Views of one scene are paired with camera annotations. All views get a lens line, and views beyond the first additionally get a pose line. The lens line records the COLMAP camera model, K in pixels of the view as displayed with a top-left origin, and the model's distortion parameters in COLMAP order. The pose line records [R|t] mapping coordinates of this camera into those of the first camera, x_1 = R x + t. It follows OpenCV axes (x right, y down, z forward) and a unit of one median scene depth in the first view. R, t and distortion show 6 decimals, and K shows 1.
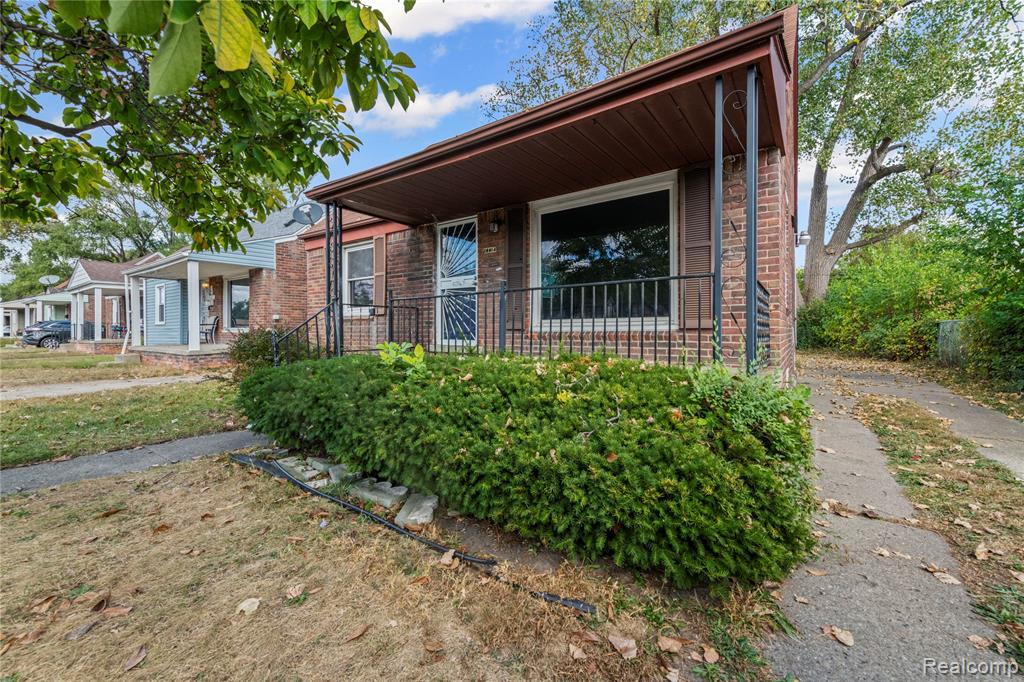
lens RADIAL K [[411.0, 0, 509.2], [0, 411.0, 333.2], [0, 0, 1]] dist [0.010896, 0.000498]
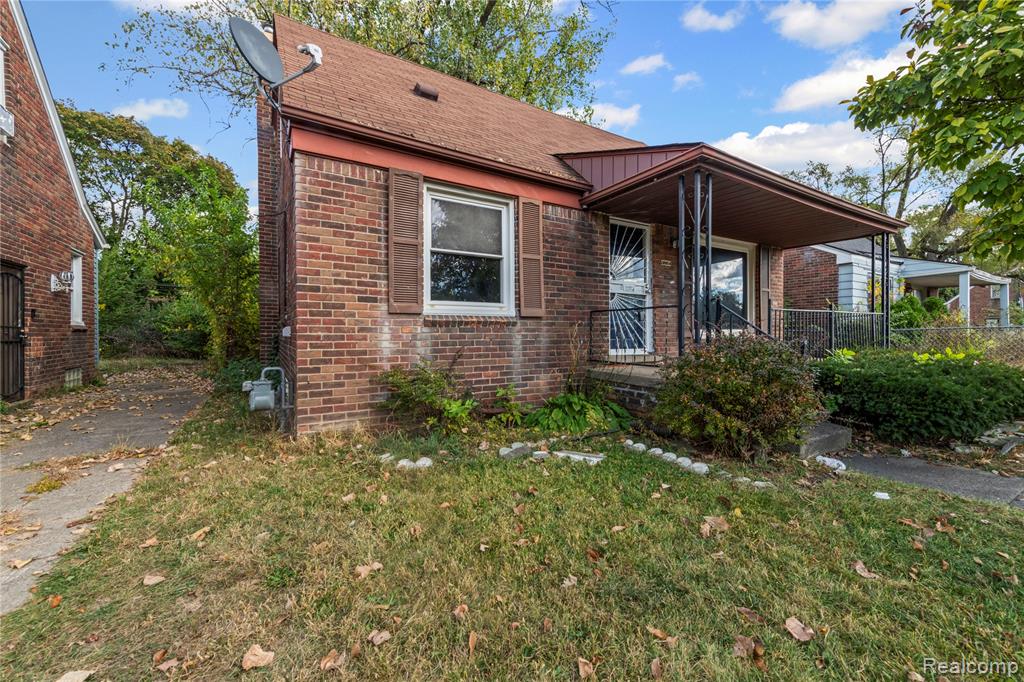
lens RADIAL K [[411.0, 0, 513.9], [0, 411.0, 338.7], [0, 0, 1]] dist [0.010896, 0.000498]
pose [[0.382053, -0.006788, 0.924116, -1.007648], [0.012734, 0.999917, 0.002080, -0.011508], [-0.924053, 0.010973, 0.382107, 0.815818]]
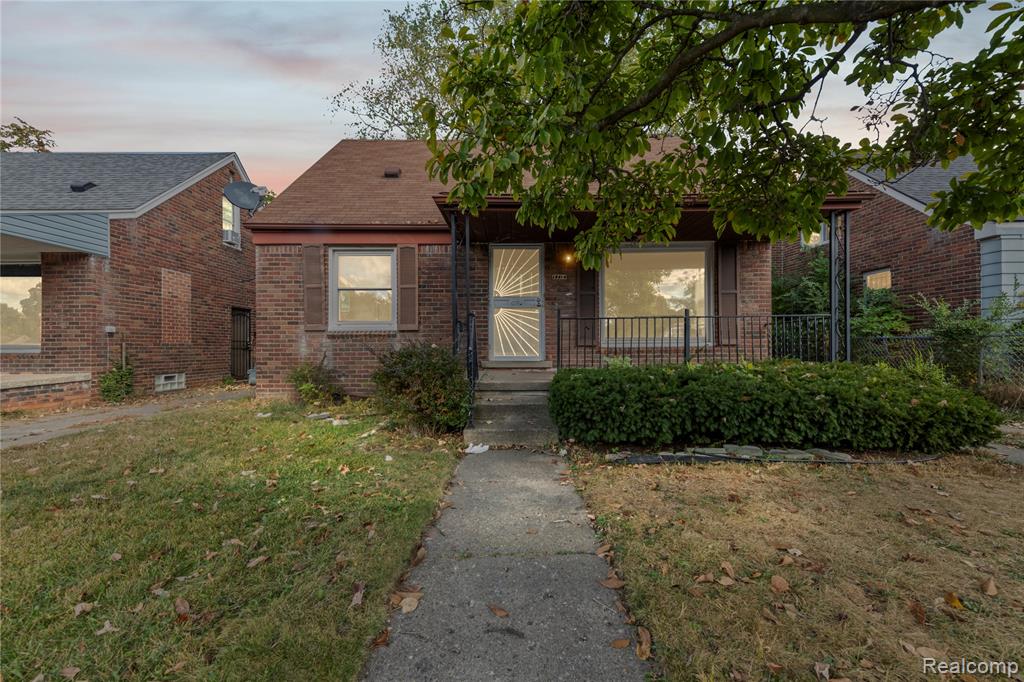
lens RADIAL K [[411.0, 0, 512.1], [0, 411.0, 344.8], [0, 0, 1]] dist [0.010896, 0.000498]
pose [[0.811005, 0.001938, 0.585035, -0.702822], [0.008925, 0.999837, -0.015683, 0.003790], [-0.584971, 0.017940, 0.810856, 0.126937]]
